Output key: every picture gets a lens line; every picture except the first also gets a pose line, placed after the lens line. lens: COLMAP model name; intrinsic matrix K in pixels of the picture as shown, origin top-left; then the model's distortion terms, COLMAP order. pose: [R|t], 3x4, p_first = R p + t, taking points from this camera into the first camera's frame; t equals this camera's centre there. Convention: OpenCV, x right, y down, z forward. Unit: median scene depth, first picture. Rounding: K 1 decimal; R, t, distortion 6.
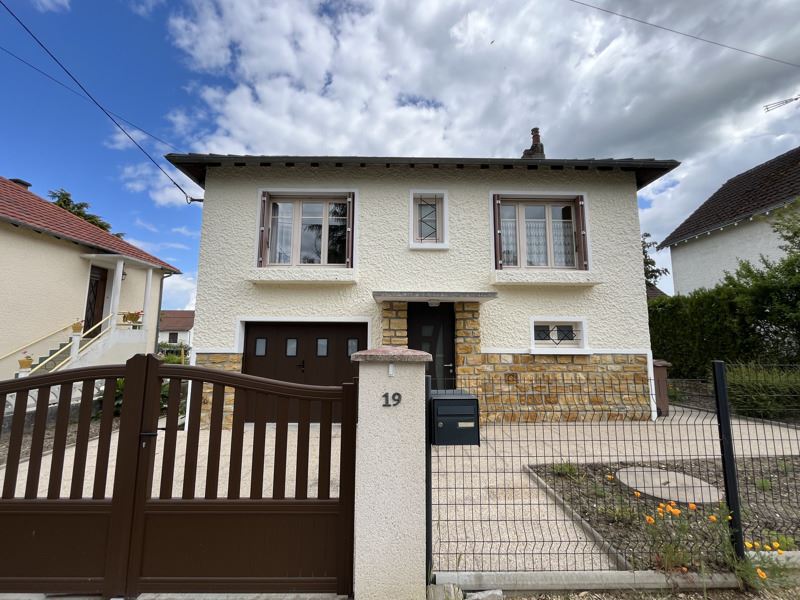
lens RADIAL K [[324.7, 0, 398.7], [0, 324.7, 300.1], [0, 0, 1]] dist [0.004887, 0.000315]
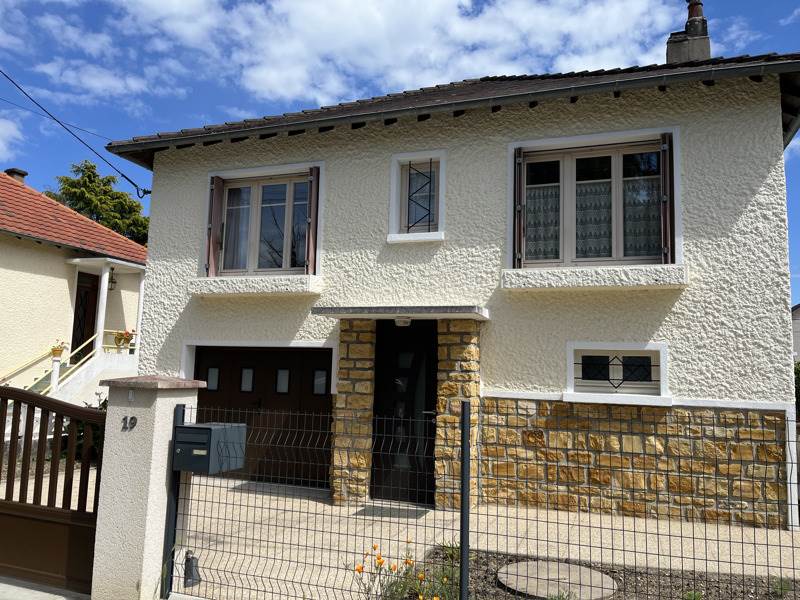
lens RADIAL K [[602.8, 0, 400.8], [0, 602.8, 303.5], [0, 0, 1]] dist [0.043875, -0.003520]
pose [[0.937566, -0.016333, -0.347424, 0.510529], [0.016410, 0.999862, -0.002720, -0.024427], [0.347421, -0.003151, 0.937704, -0.196945]]
